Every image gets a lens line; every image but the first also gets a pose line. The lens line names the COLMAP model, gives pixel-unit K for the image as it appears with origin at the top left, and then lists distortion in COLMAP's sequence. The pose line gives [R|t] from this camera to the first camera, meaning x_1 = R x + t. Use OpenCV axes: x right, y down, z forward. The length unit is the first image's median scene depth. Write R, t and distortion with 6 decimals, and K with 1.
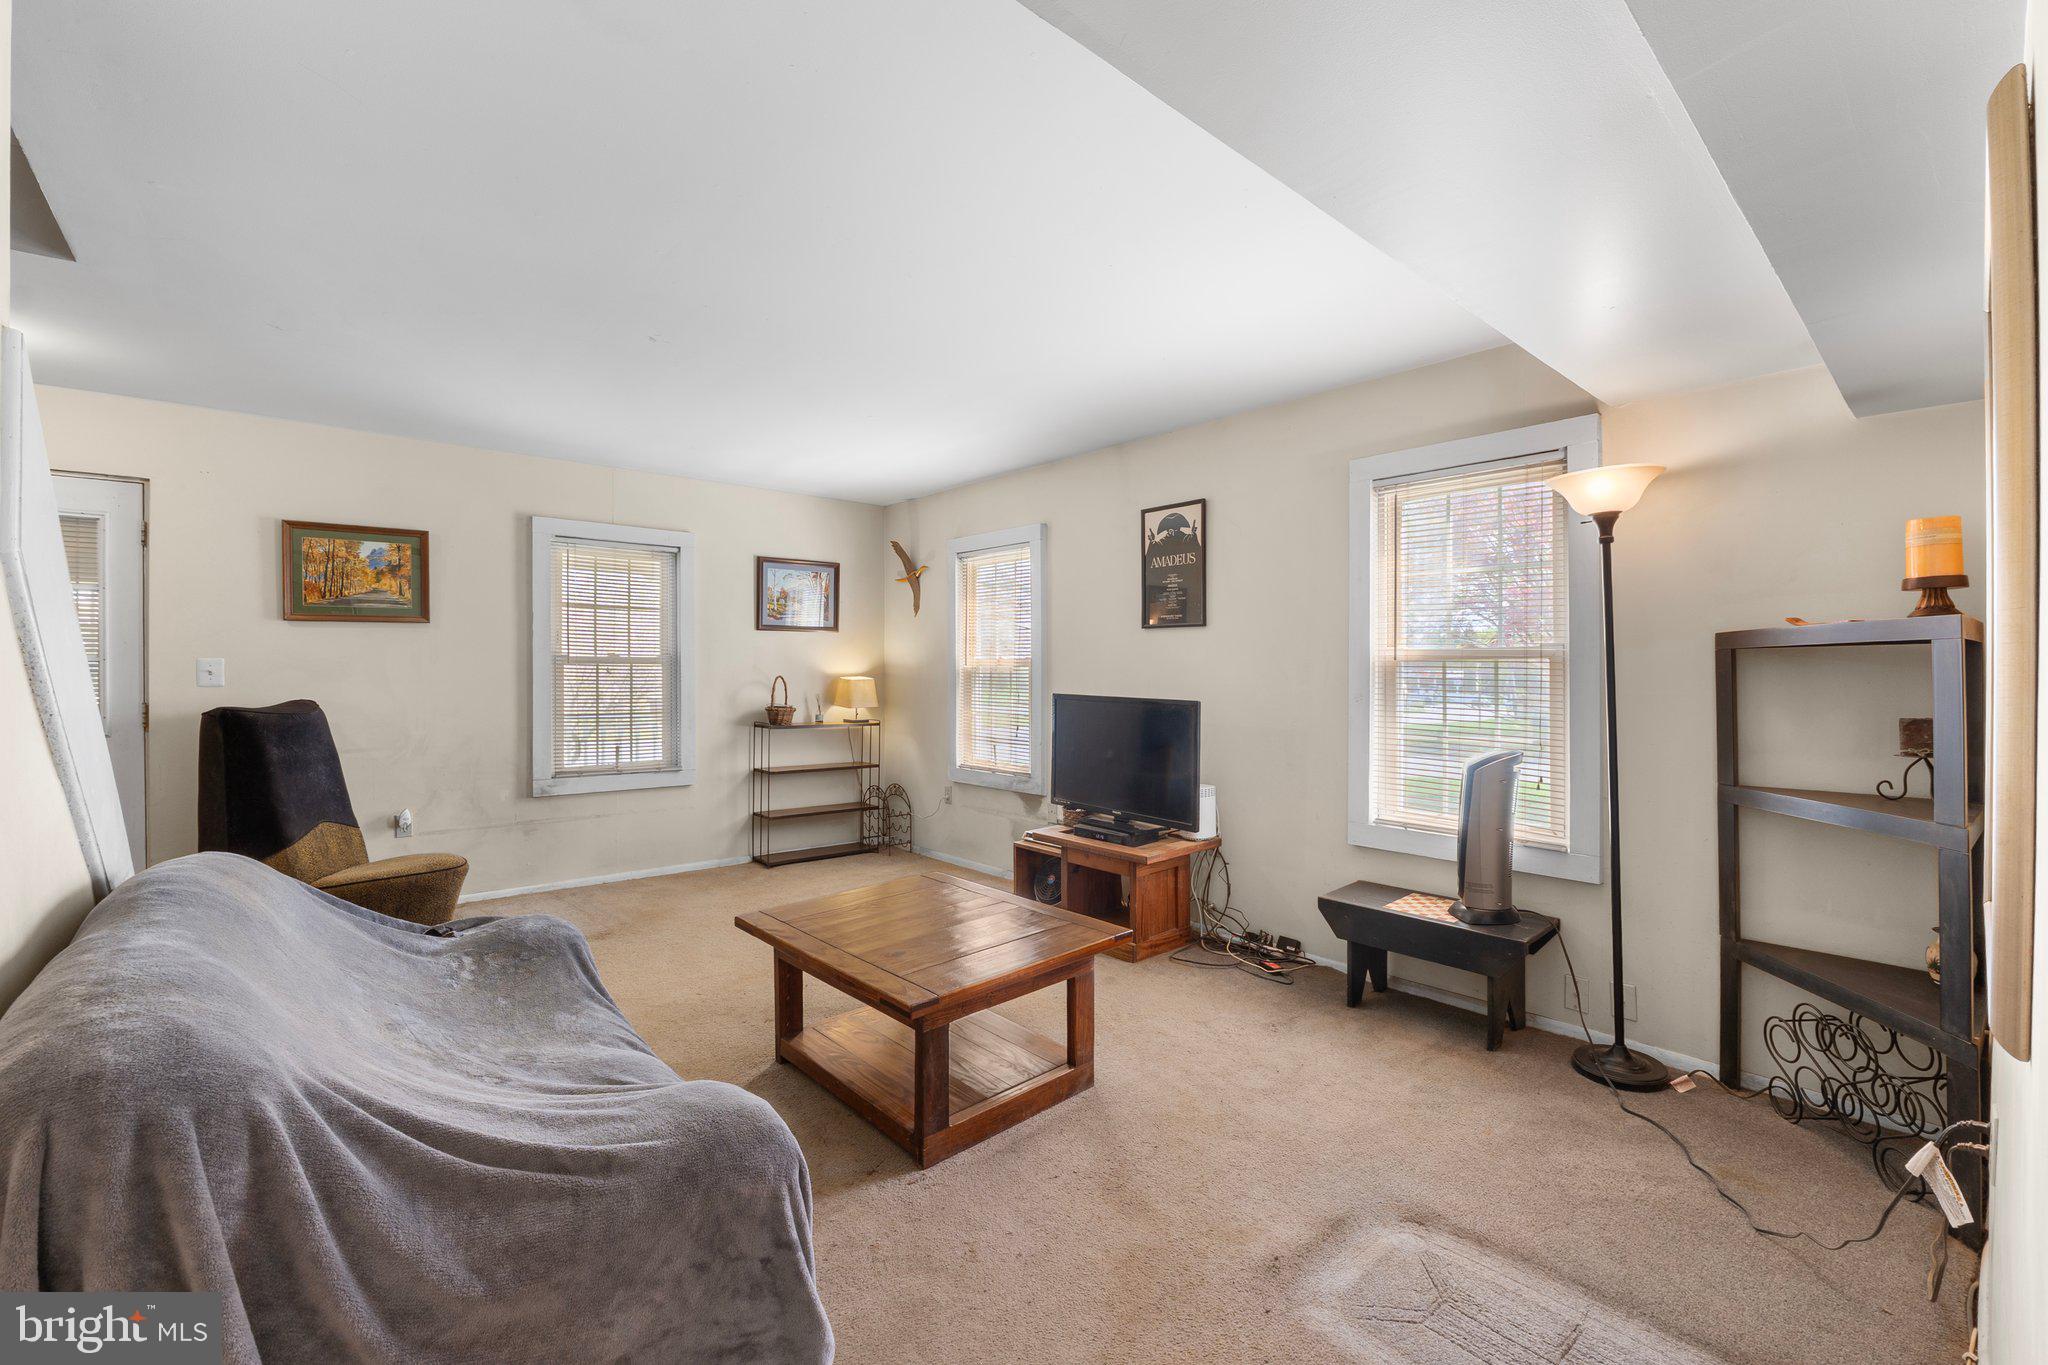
lens RADIAL K [[850.9, 0, 1028.7], [0, 850.9, 669.6], [0, 0, 1]] dist [-0.012143, 0.000648]
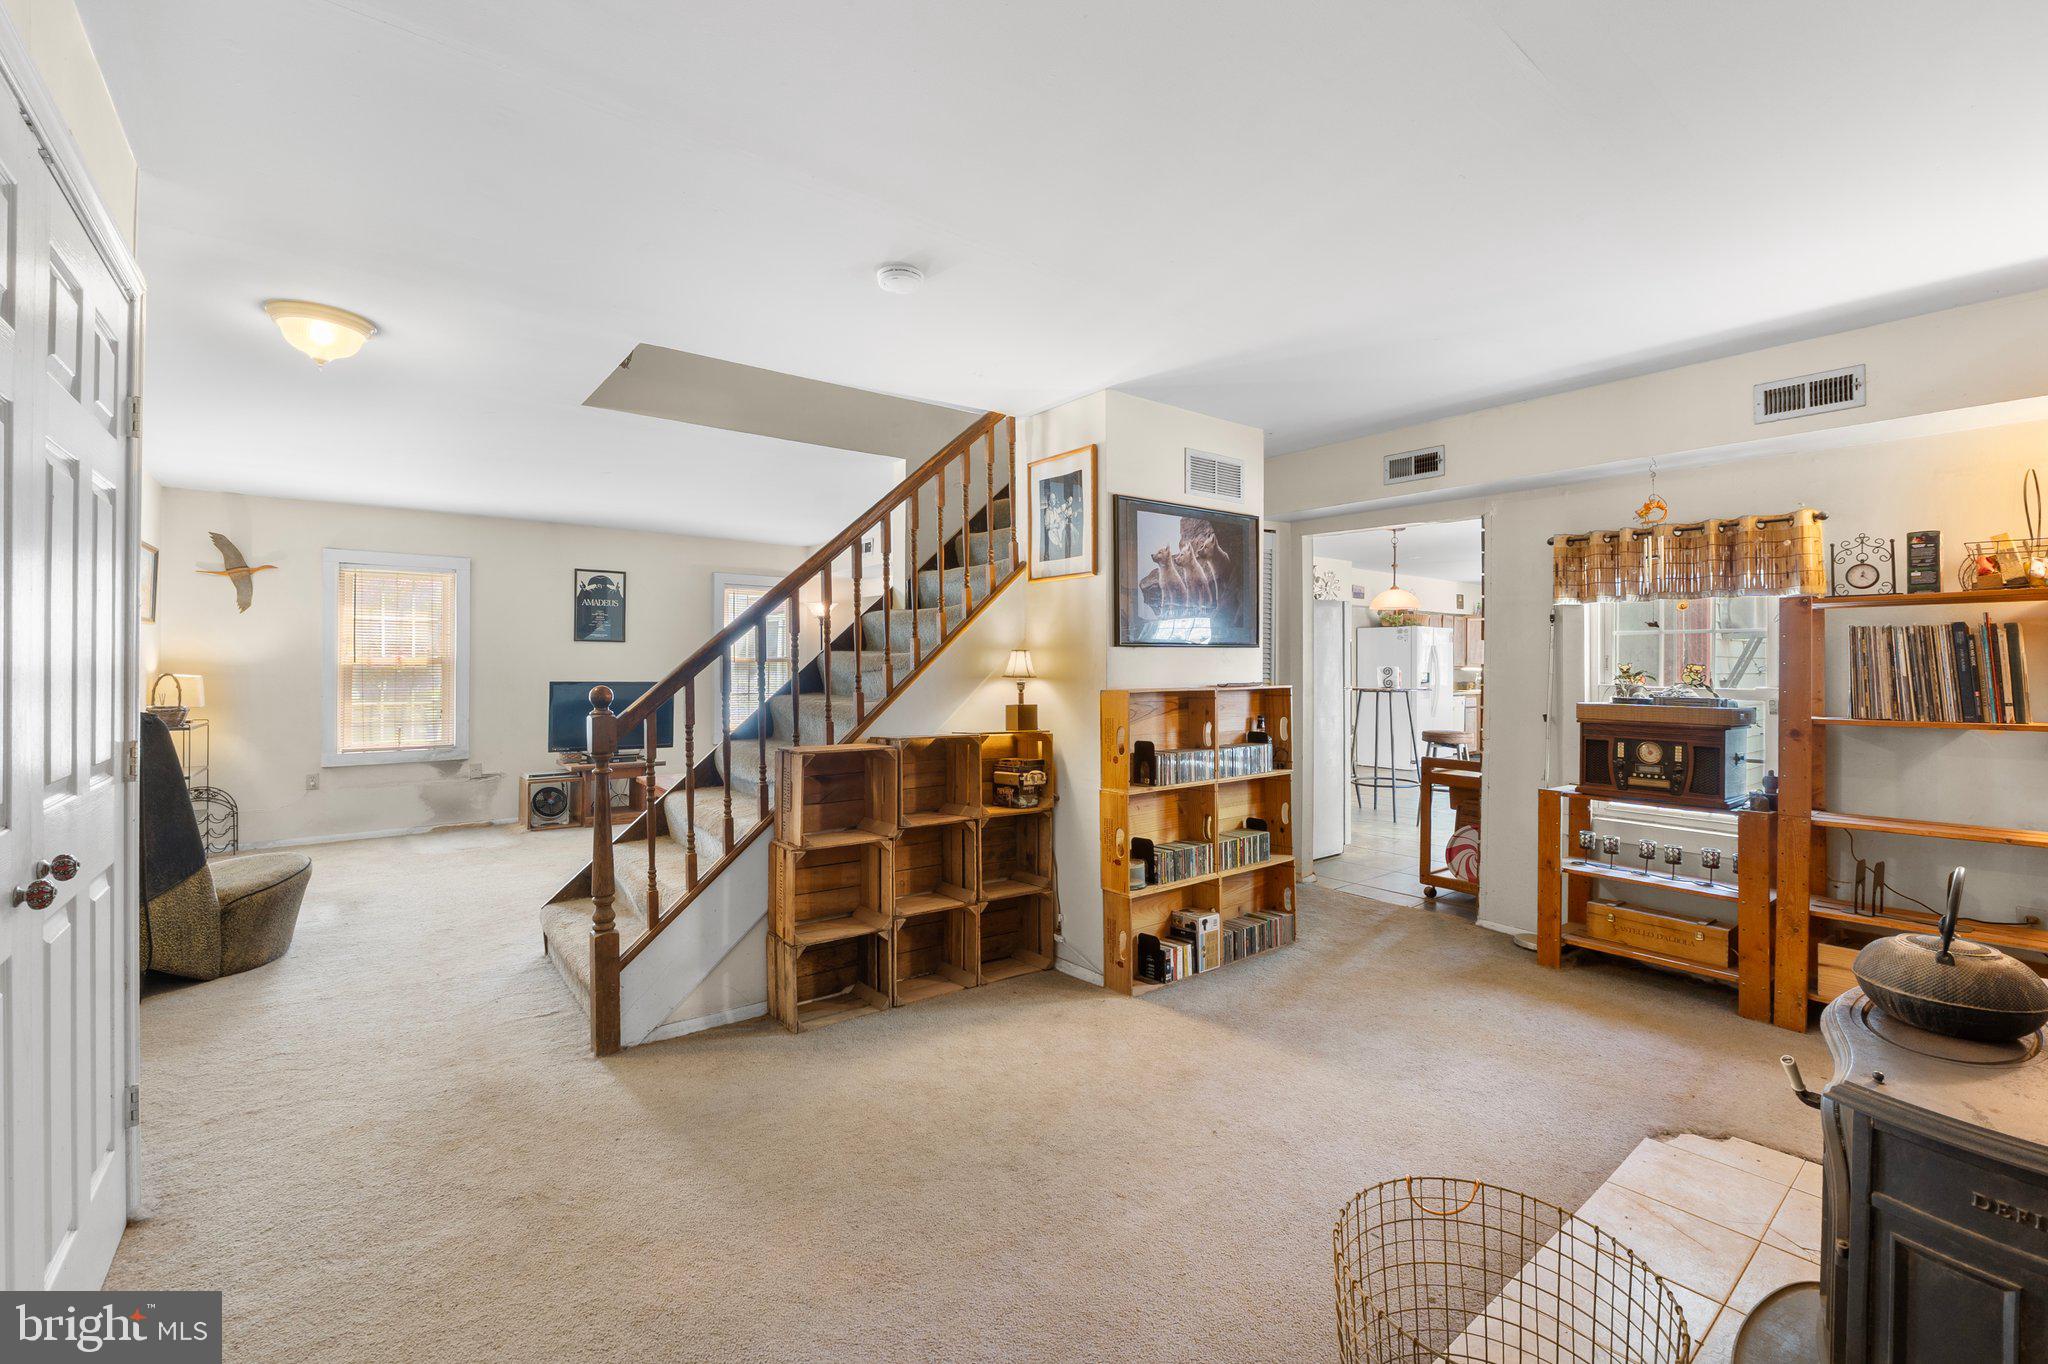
lens RADIAL K [[850.9, 0, 1002.1], [0, 850.9, 647.7], [0, 0, 1]] dist [-0.012143, 0.000648]
pose [[0.078129, 0.012397, 0.996866, -1.228518], [-0.004617, 0.999916, -0.012073, -0.016726], [-0.996933, -0.003659, 0.078180, 0.043585]]
